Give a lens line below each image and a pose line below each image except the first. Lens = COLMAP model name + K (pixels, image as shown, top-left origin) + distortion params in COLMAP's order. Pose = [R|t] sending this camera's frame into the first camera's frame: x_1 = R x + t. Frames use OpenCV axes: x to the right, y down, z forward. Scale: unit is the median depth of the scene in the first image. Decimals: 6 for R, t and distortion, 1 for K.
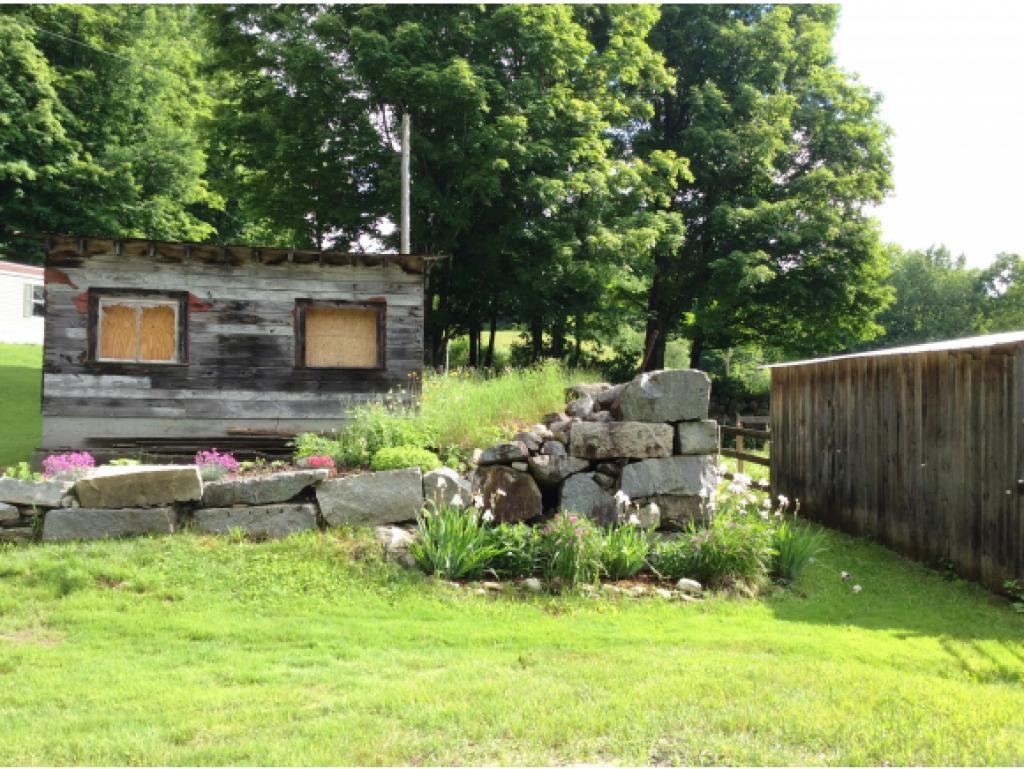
lens RADIAL K [[956.5, 0, 512.0], [0, 956.5, 384.5], [0, 0, 1]] dist [0.003940, 0.008040]
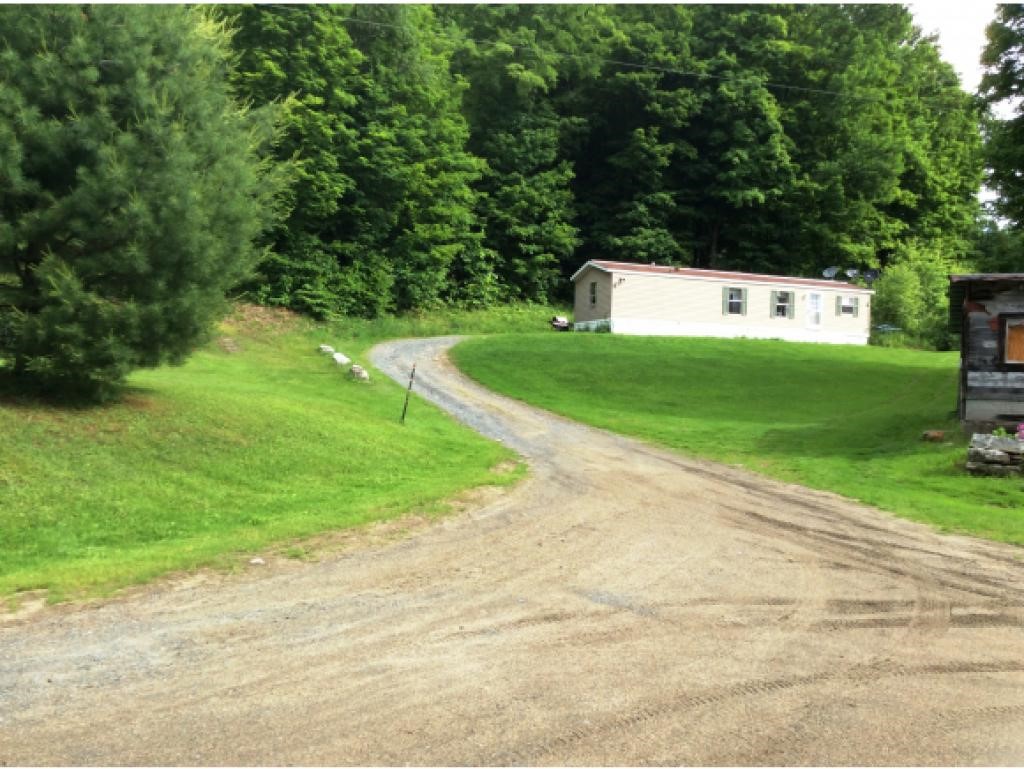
lens RADIAL K [[946.4, 0, 512.0], [0, 946.4, 384.5], [0, 0, 1]] dist [0.135837, -0.359202]
pose [[0.799835, -0.003455, -0.600210, -0.035602], [0.012426, 0.999864, 0.010803, -0.003744], [0.600091, -0.016098, 0.799770, -0.145993]]
